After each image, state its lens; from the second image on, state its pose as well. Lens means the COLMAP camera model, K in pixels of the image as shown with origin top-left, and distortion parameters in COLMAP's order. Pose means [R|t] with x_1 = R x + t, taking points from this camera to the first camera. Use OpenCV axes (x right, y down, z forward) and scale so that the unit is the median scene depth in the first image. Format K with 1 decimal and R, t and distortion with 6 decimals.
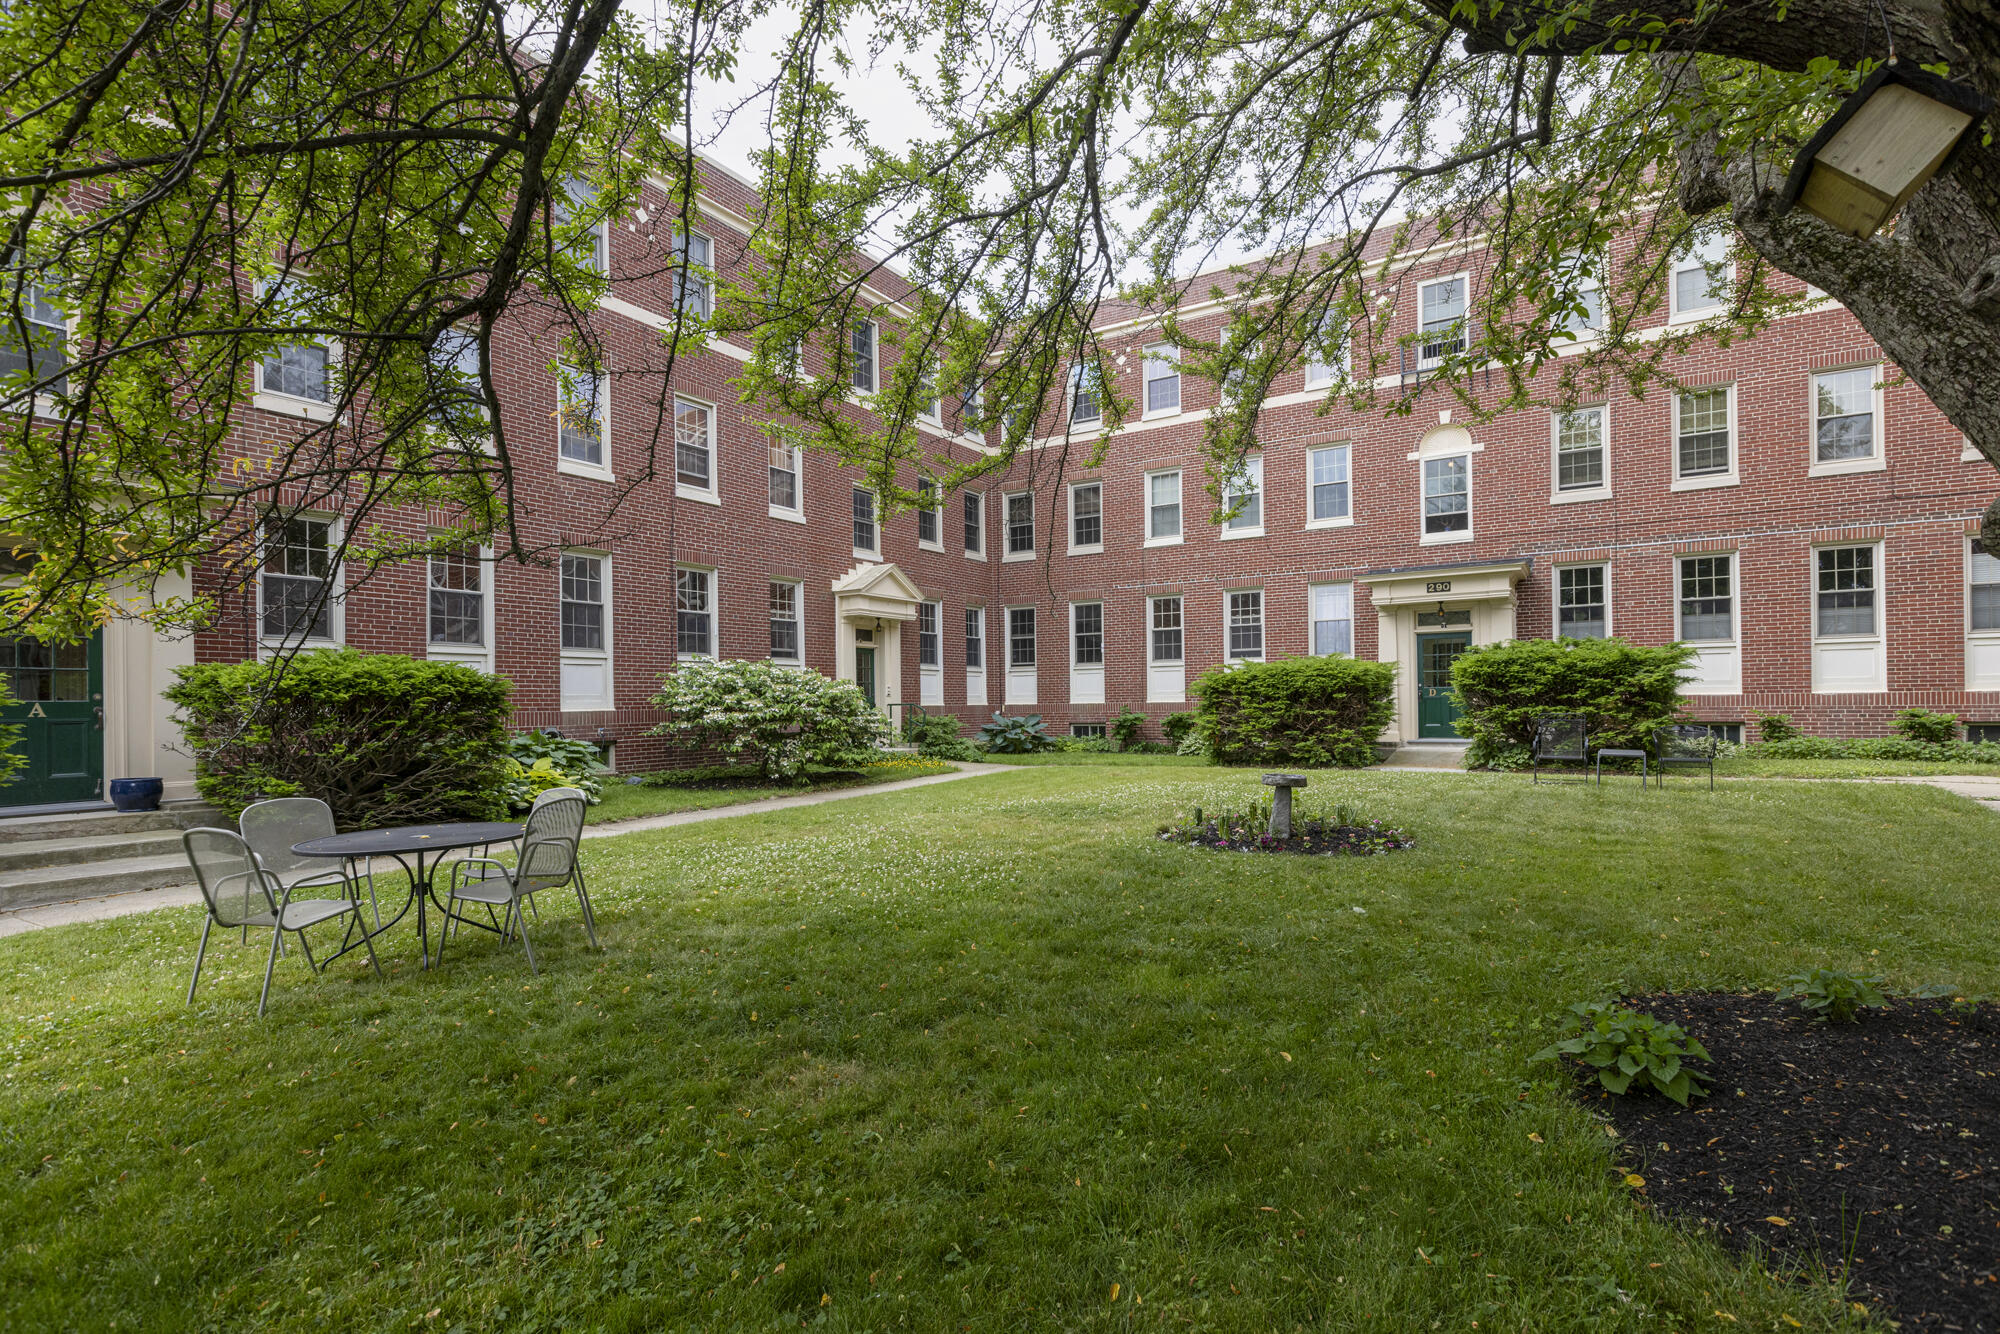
lens RADIAL K [[989.0, 0, 996.0], [0, 989.0, 705.5], [0, 0, 1]] dist [0.001387, 0.000205]
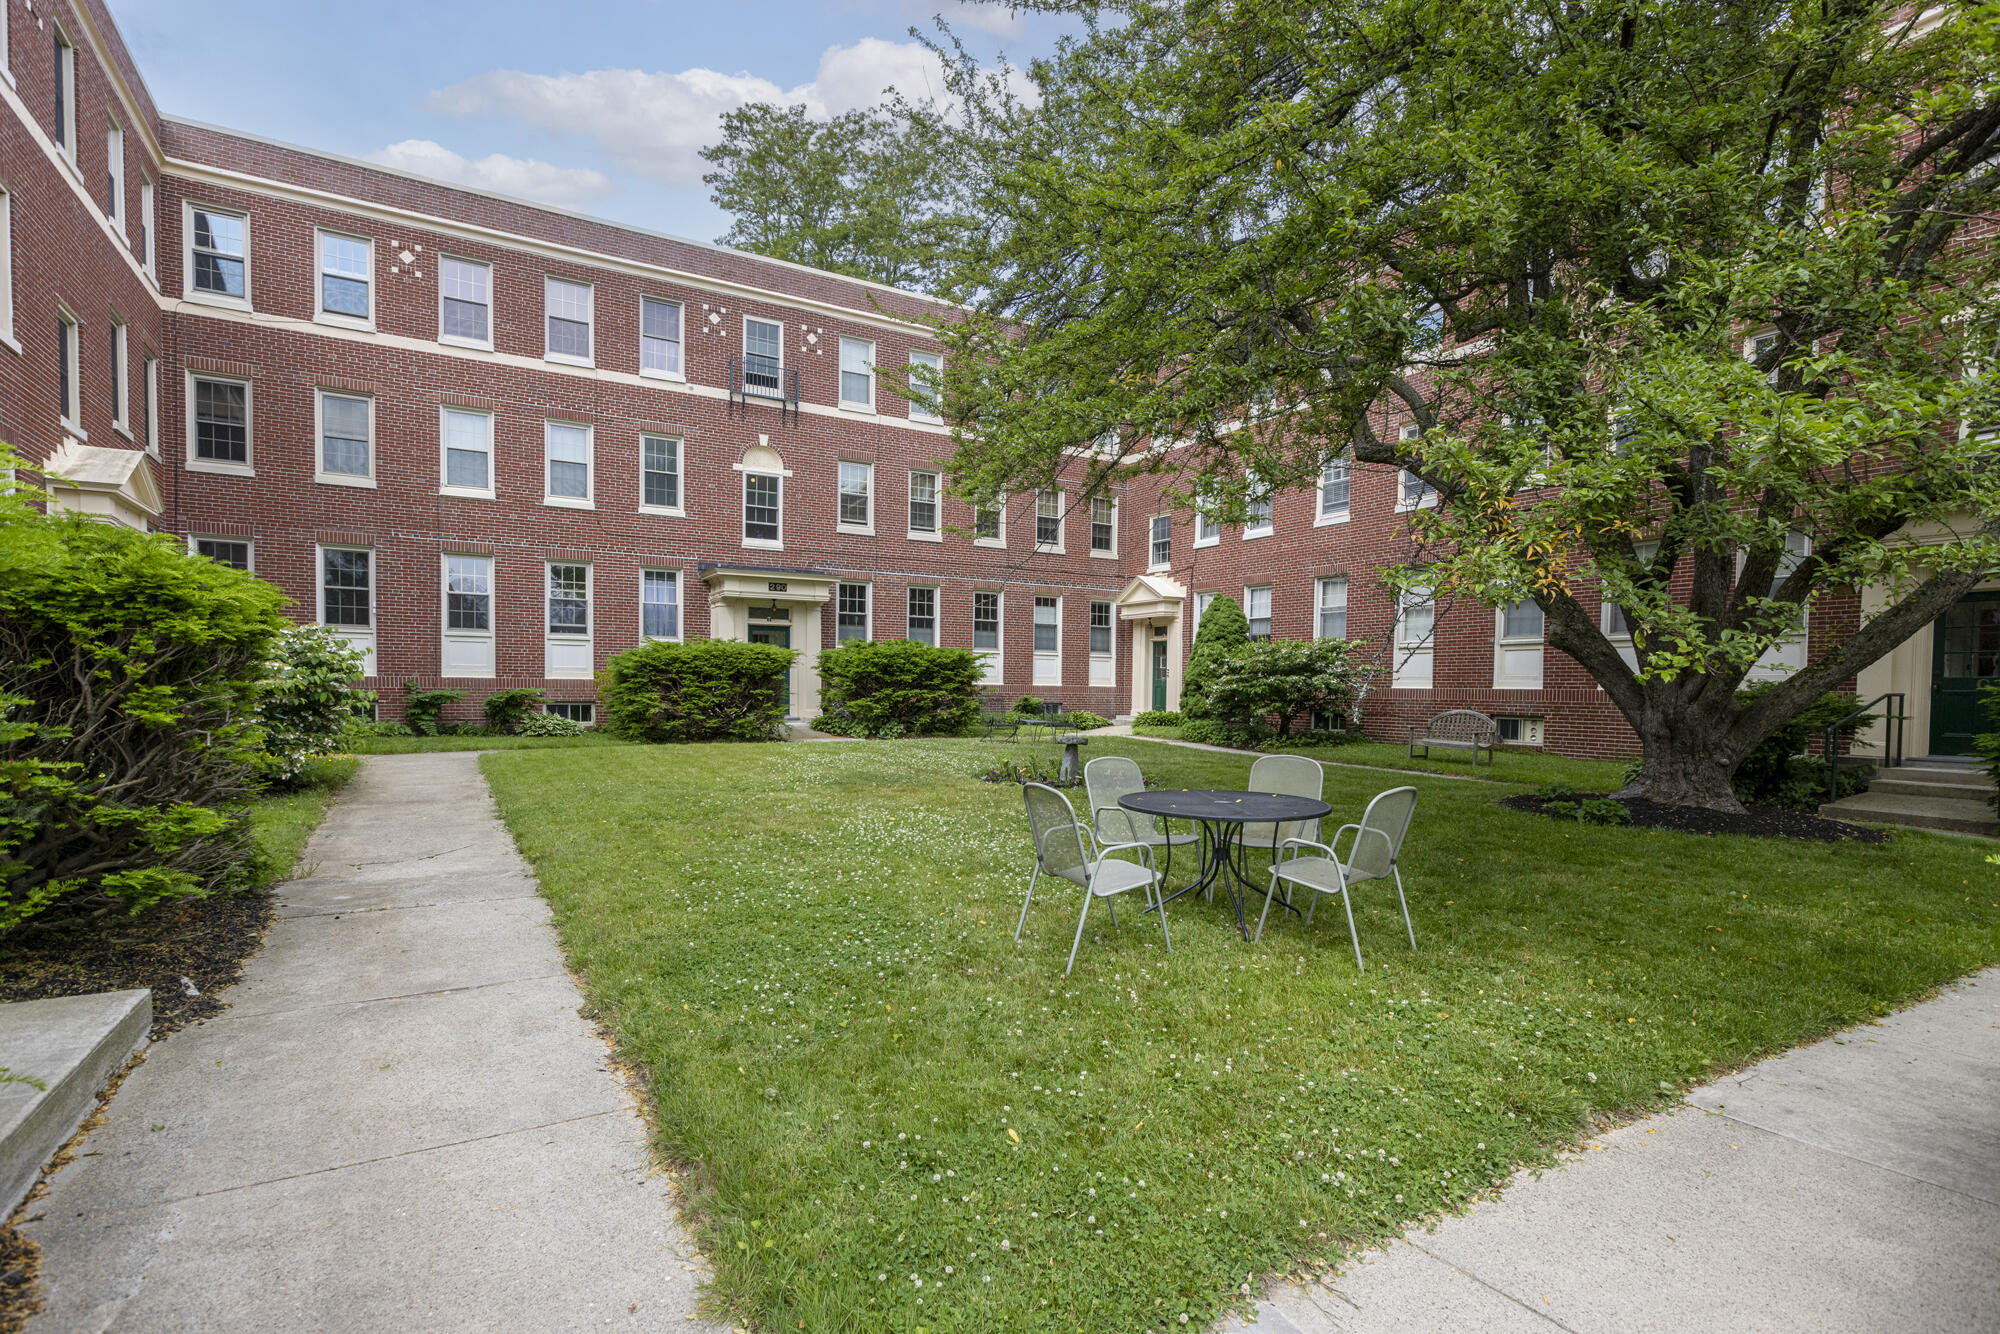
lens RADIAL K [[944.1, 0, 995.6], [0, 944.1, 723.0], [0, 0, 1]] dist [-0.001281, -0.000355]
pose [[0.462217, -0.016326, 0.886617, -0.440247], [-0.018443, 0.999437, 0.028018, 0.006239], [-0.886575, -0.029302, 0.461656, 0.248113]]
